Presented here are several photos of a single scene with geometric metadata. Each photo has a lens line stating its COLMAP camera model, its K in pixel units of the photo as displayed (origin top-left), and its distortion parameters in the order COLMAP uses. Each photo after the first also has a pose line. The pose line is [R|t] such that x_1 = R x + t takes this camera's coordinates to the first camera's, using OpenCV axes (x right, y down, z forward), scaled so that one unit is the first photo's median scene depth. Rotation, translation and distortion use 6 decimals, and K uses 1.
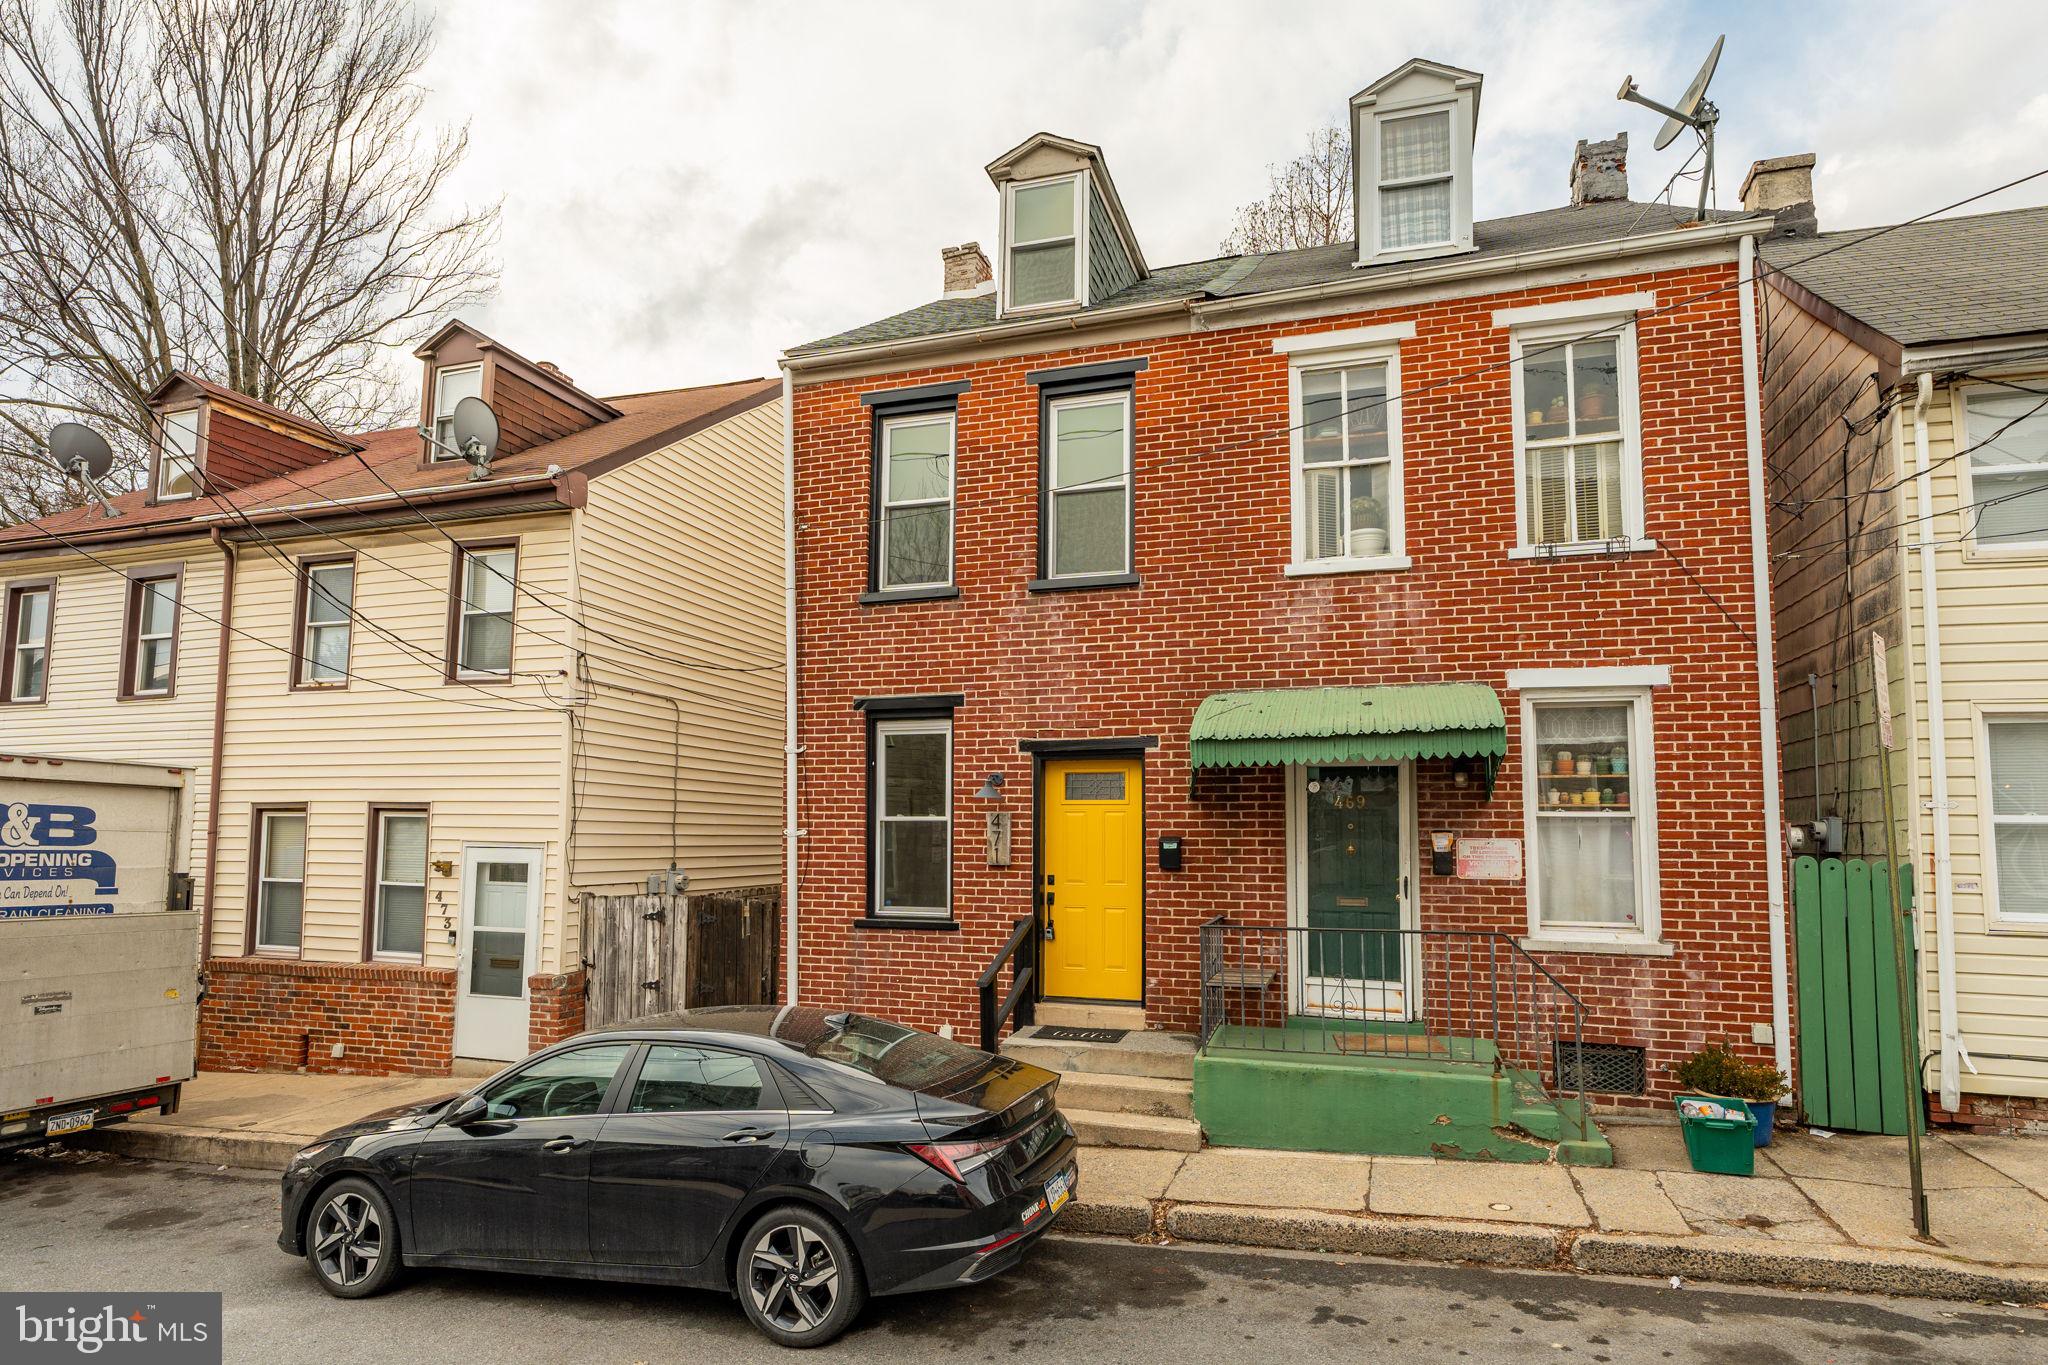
lens RADIAL K [[909.7, 0, 1052.1], [0, 909.7, 735.1], [0, 0, 1]] dist [0.001778, 0.002394]
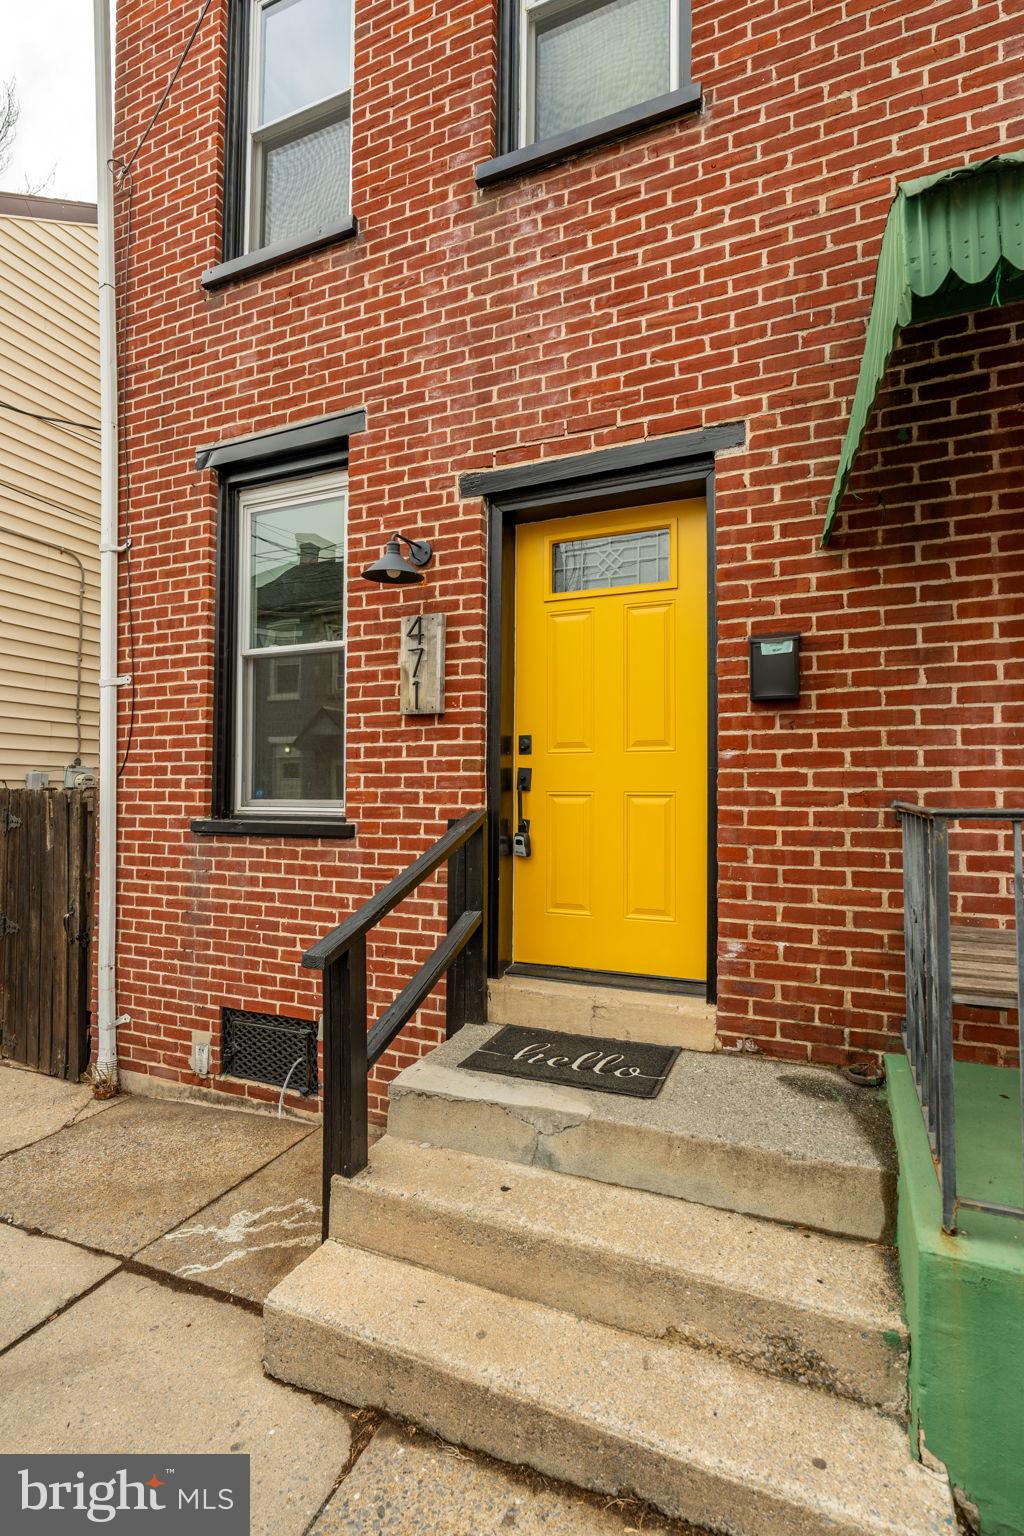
lens RADIAL K [[702.1, 0, 512.2], [0, 702.1, 773.4], [0, 0, 1]] dist [-0.002113, -0.000264]
pose [[0.992717, -0.006672, -0.120288, 0.040259], [0.018206, 0.995307, 0.095042, 0.137743], [0.119089, -0.096540, 0.988179, 0.600903]]
